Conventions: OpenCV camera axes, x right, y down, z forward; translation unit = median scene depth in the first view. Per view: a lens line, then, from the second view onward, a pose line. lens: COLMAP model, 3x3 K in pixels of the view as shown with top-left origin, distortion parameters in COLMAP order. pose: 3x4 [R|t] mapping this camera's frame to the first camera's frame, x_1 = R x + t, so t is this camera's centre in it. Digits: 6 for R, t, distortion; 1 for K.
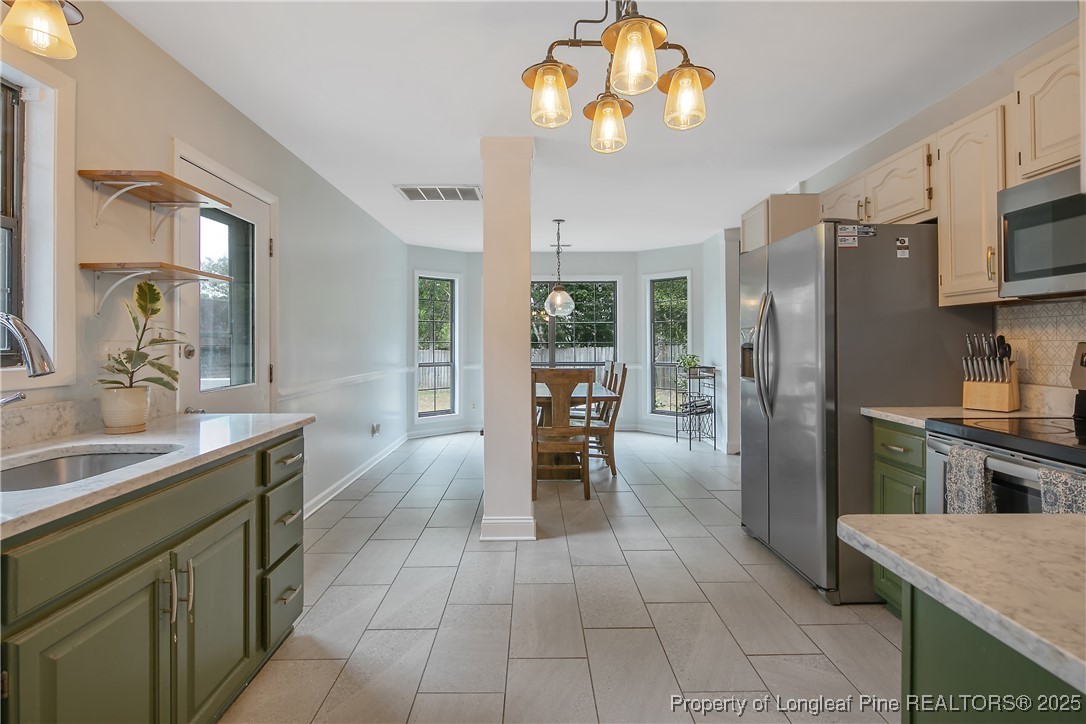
lens RADIAL K [[531.1, 0, 532.8], [0, 531.1, 341.7], [0, 0, 1]] dist [0.001660, -0.003778]
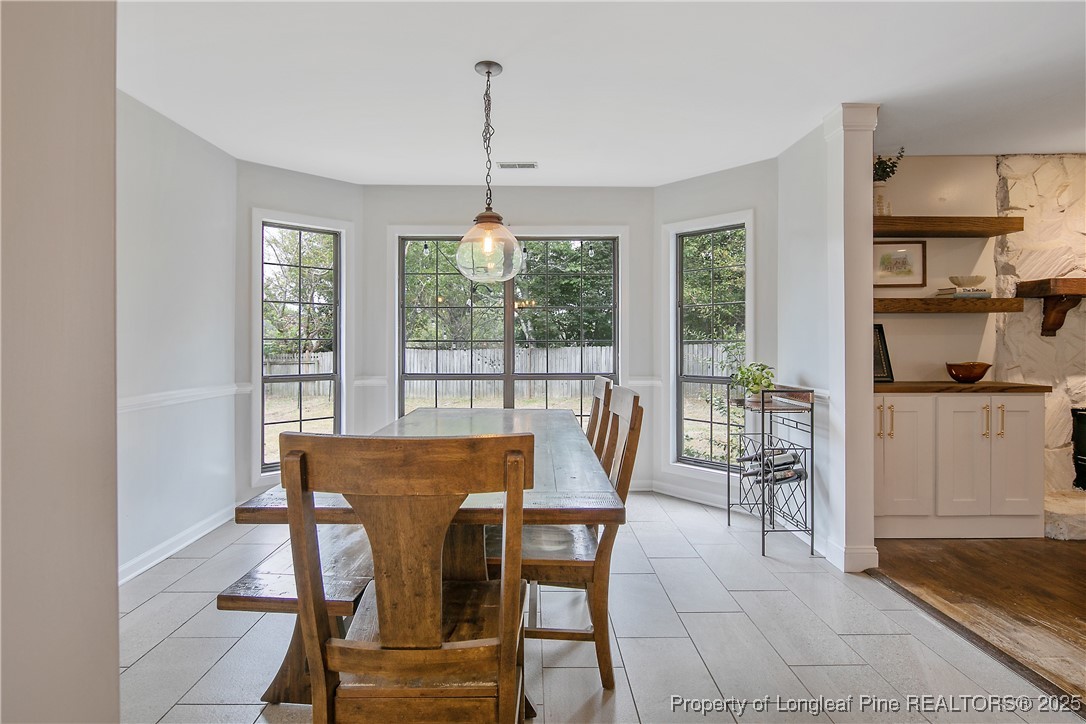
lens RADIAL K [[531.1, 0, 528.8], [0, 531.1, 340.1], [0, 0, 1]] dist [0.001660, -0.003778]
pose [[0.999926, 0.003891, -0.011513, 0.072561], [-0.003883, 0.999992, 0.000708, 0.001096], [0.011516, -0.000663, 0.999933, 0.452456]]
